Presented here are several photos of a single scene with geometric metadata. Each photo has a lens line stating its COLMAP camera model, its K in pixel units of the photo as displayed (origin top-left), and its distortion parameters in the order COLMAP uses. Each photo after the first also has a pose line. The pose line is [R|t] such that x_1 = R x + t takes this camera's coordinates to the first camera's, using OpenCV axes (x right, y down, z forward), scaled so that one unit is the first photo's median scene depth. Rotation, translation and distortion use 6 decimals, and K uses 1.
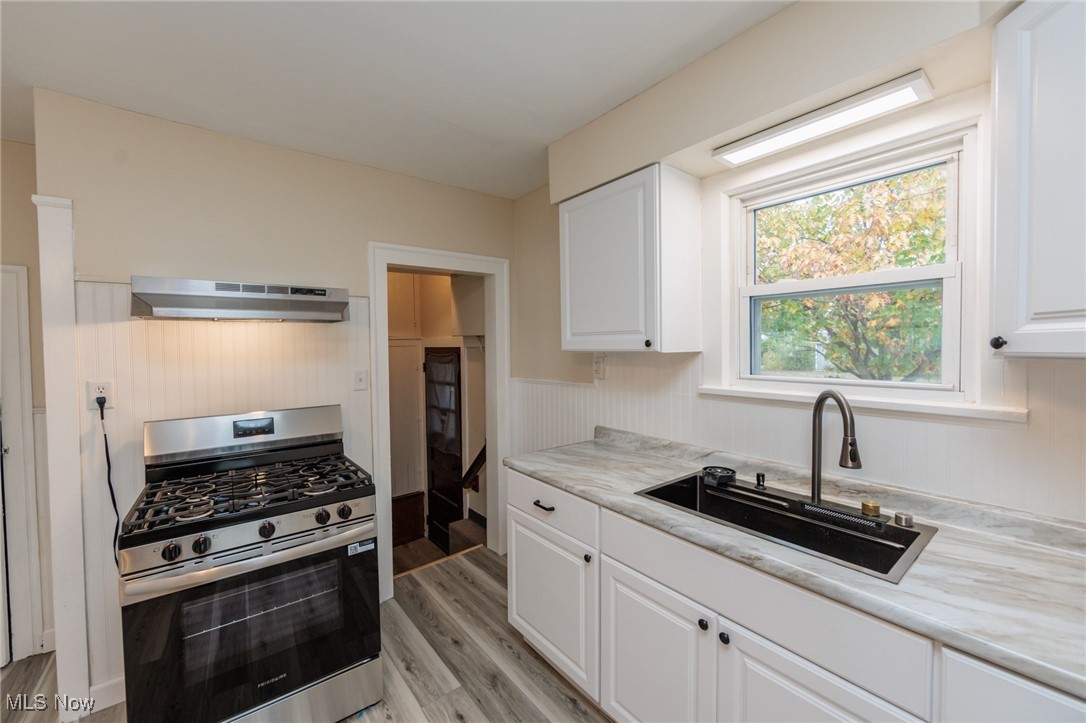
lens RADIAL K [[424.4, 0, 542.4], [0, 424.4, 356.7], [0, 0, 1]] dist [-0.001861, -0.000356]
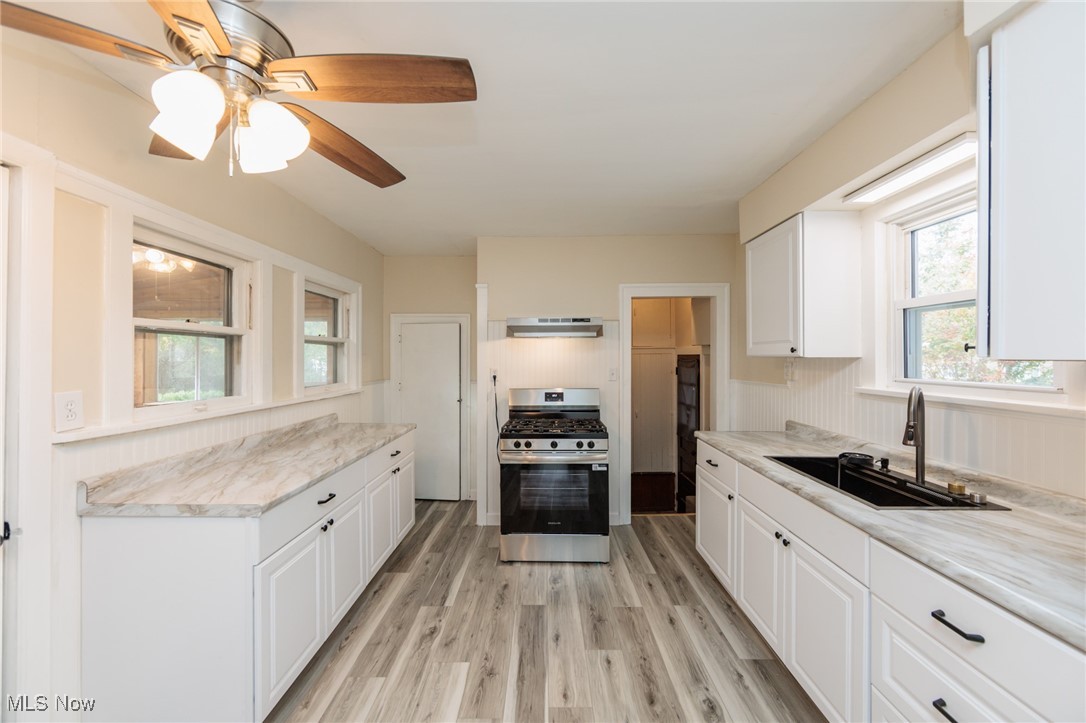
lens RADIAL K [[424.4, 0, 542.4], [0, 424.4, 356.7], [0, 0, 1]] dist [-0.001861, -0.000356]
pose [[0.779557, 0.010921, -0.626236, 0.457352], [-0.025627, 0.999567, -0.014470, 0.027468], [0.625807, 0.027329, 0.779499, -0.493584]]
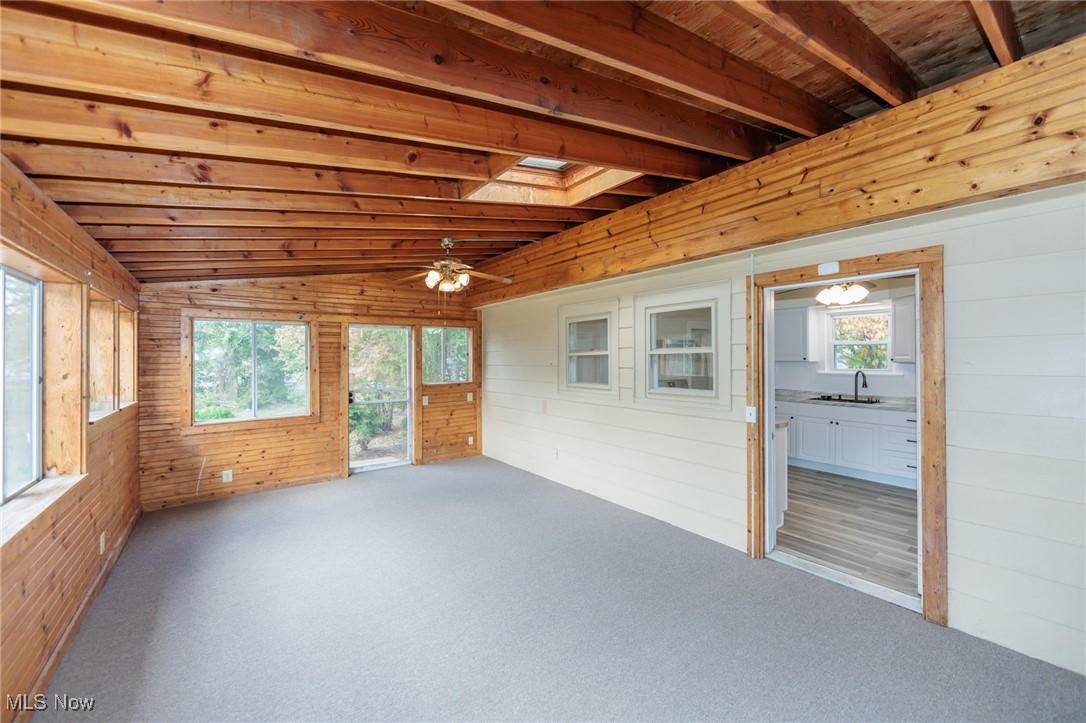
lens RADIAL K [[424.4, 0, 542.4], [0, 424.4, 356.7], [0, 0, 1]] dist [-0.001861, -0.000356]
pose [[0.999434, 0.003089, -0.033498, -1.733356], [-0.003925, 0.999682, -0.024913, 0.046612], [0.033411, 0.025030, 0.999128, -2.464533]]
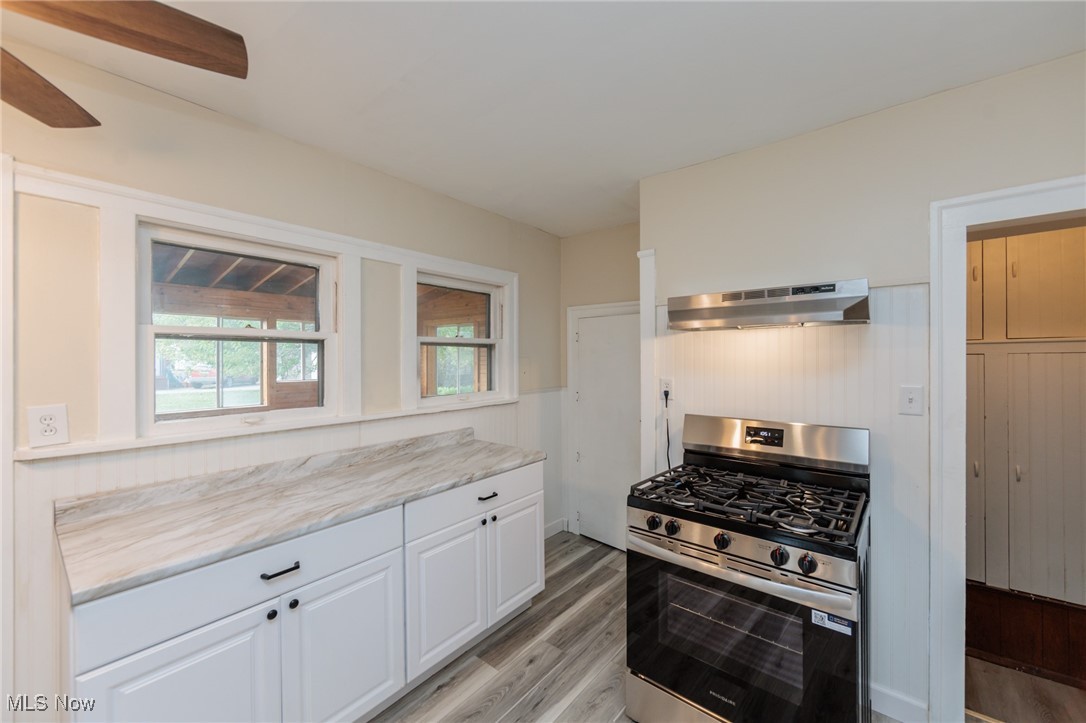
lens RADIAL K [[424.4, 0, 542.4], [0, 424.4, 356.7], [0, 0, 1]] dist [-0.001861, -0.000356]
pose [[0.216455, 0.014480, -0.976185, 0.181914], [-0.025005, 0.999644, 0.009283, -0.014508], [0.975972, 0.022401, 0.216740, 0.320251]]
